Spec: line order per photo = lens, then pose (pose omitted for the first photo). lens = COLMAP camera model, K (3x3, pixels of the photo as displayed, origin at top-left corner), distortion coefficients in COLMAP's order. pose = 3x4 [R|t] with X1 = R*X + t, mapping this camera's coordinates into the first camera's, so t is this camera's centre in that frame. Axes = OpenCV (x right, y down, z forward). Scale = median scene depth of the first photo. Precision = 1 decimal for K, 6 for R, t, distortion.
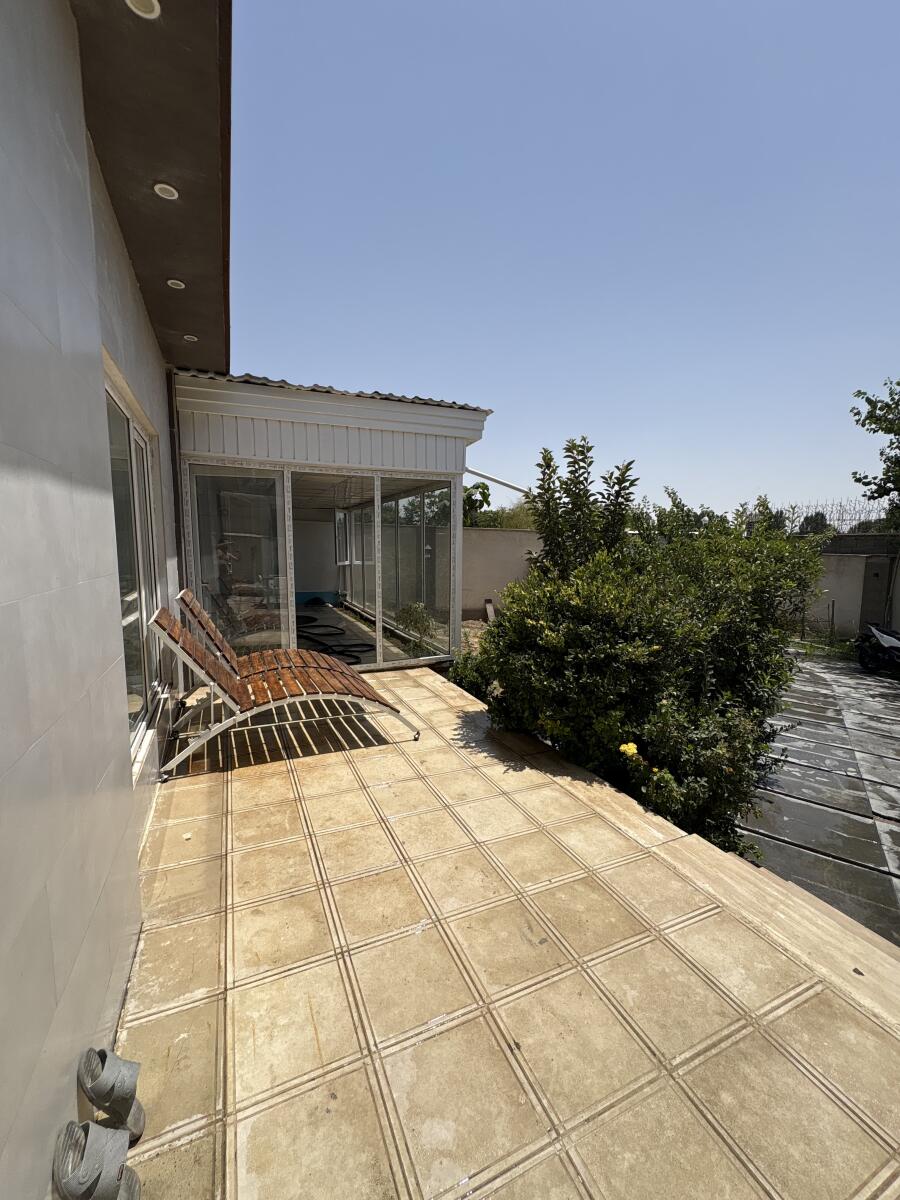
lens RADIAL K [[478.7, 0, 450.0], [0, 478.7, 600.0], [0, 0, 1]] dist [0.001236, 0.000688]
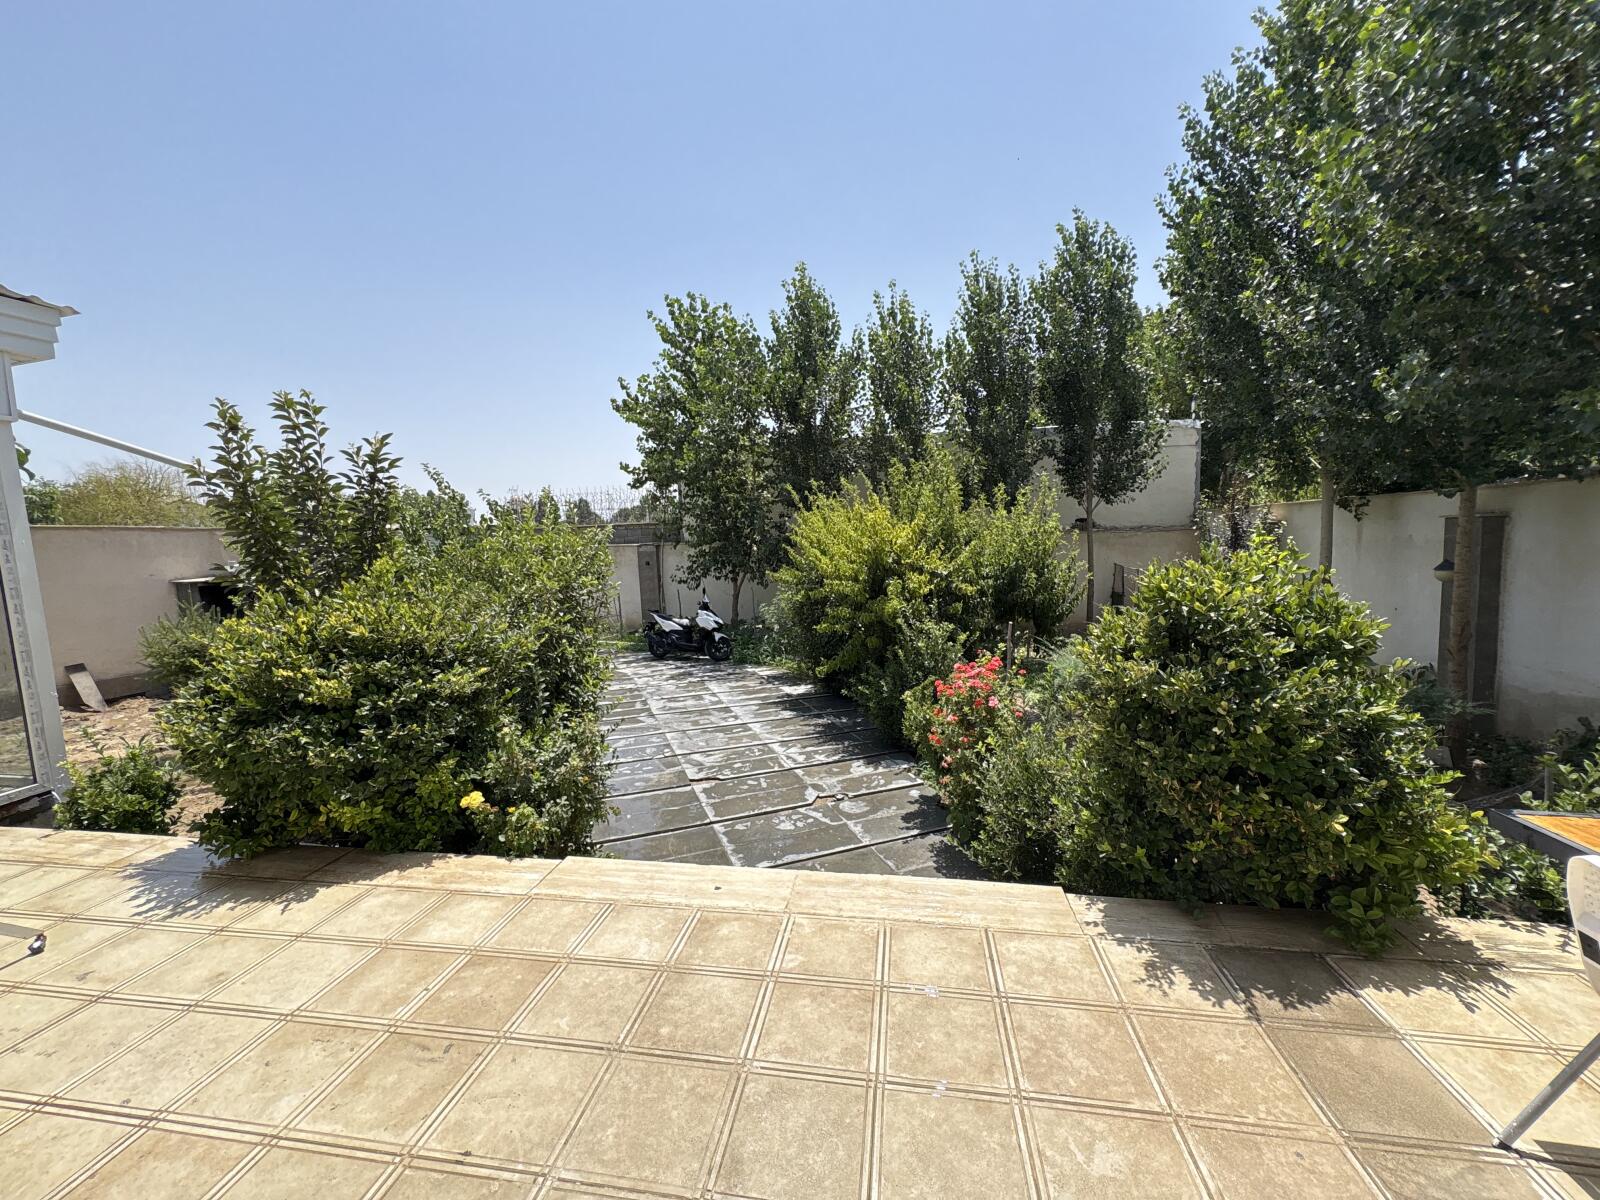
lens RADIAL K [[638.2, 0, 800.0], [0, 638.2, 600.0], [0, 0, 1]] dist [0.001236, 0.000688]
pose [[0.560642, -0.116827, 0.819776, -0.140511], [0.133277, 0.989821, 0.049912, -0.002446], [-0.817262, 0.081275, 0.570506, -0.080120]]
